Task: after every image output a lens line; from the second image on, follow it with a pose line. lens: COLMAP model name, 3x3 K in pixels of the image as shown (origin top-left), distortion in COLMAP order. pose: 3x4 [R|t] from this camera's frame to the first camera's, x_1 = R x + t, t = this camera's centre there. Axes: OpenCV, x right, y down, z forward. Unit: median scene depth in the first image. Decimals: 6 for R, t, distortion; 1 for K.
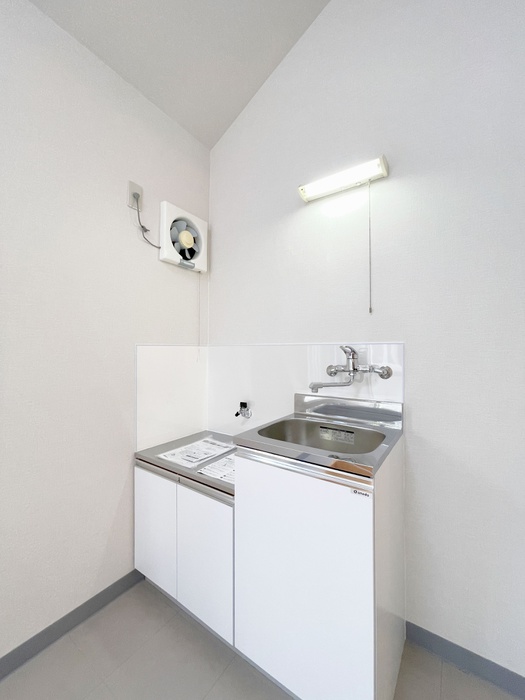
lens RADIAL K [[279.4, 0, 264.0], [0, 279.4, 347.1], [0, 0, 1]] dist [-0.003133, -0.000224]
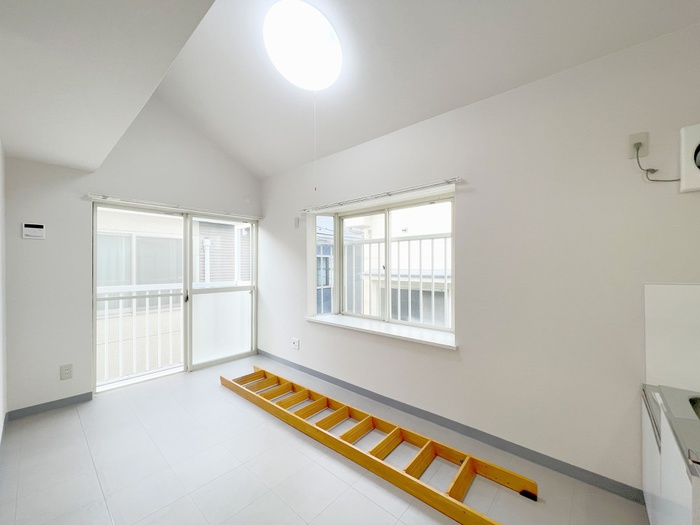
lens RADIAL K [[279.4, 0, 351.5], [0, 279.4, 264.4], [0, 0, 1]] dist [-0.003133, -0.000224]
pose [[-0.128690, 0.026240, -0.991338, 0.767763], [0.039734, 0.998984, 0.021284, -0.161061], [0.990889, -0.036651, -0.129602, 0.045431]]
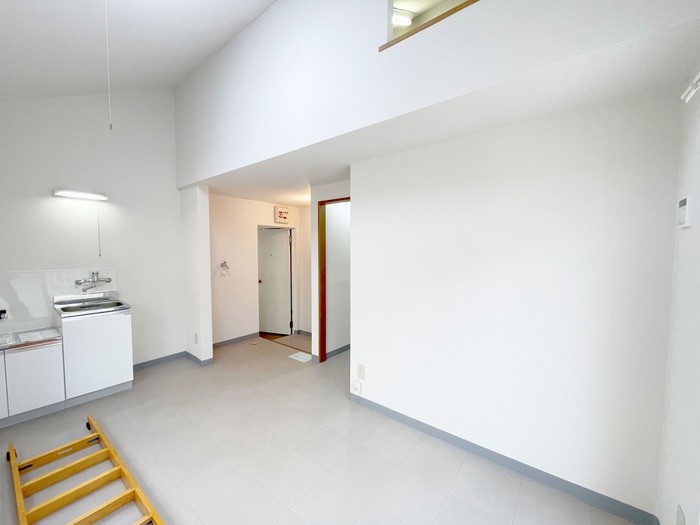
lens RADIAL K [[279.4, 0, 351.5], [0, 279.4, 264.4], [0, 0, 1]] dist [-0.003133, -0.000224]
pose [[0.060188, -0.055053, 0.996668, -1.736322], [-0.033522, 0.997803, 0.057140, -0.242793], [-0.997624, -0.036849, 0.058210, -1.189114]]
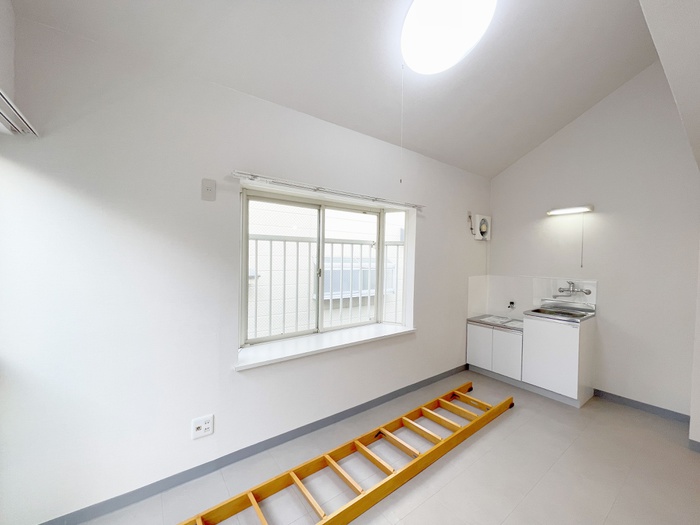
lens RADIAL K [[279.4, 0, 351.5], [0, 279.4, 264.4], [0, 0, 1]] dist [-0.003133, -0.000224]
pose [[0.942422, 0.019582, -0.333851, -0.640447], [-0.008456, 0.999360, 0.034748, -0.198475], [0.334318, -0.029924, 0.941985, -1.797512]]
